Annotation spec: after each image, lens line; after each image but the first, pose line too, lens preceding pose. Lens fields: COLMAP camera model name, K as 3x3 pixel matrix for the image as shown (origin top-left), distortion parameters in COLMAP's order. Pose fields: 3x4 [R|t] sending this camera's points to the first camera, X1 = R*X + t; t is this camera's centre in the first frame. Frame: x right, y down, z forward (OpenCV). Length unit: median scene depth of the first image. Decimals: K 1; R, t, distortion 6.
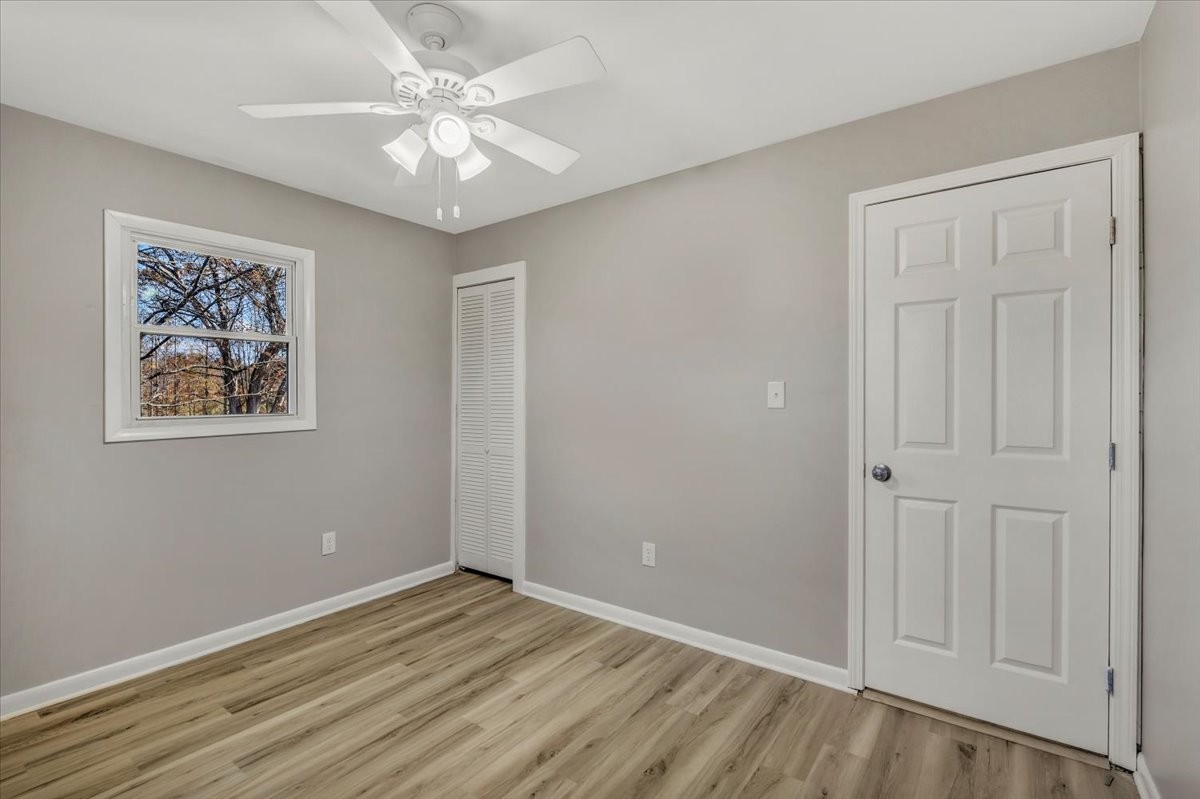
lens RADIAL K [[535.2, 0, 601.0], [0, 535.2, 404.1], [0, 0, 1]] dist [-0.000860, -0.000161]
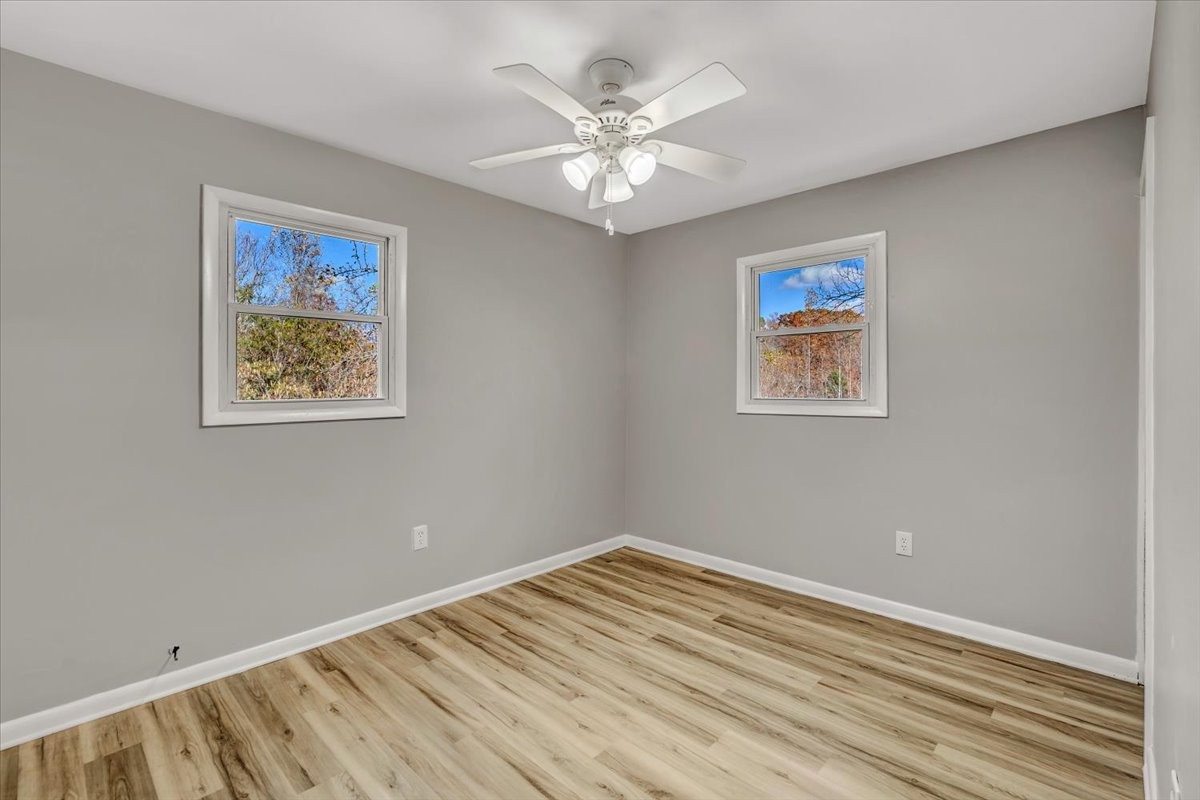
lens RADIAL K [[535.2, 0, 601.0], [0, 535.2, 404.6], [0, 0, 1]] dist [-0.000860, -0.000161]
pose [[-0.116984, 0.042778, -0.992212, 0.582720], [-0.008745, 0.998989, 0.044101, -0.017657], [0.993095, 0.013836, -0.116492, 0.769769]]
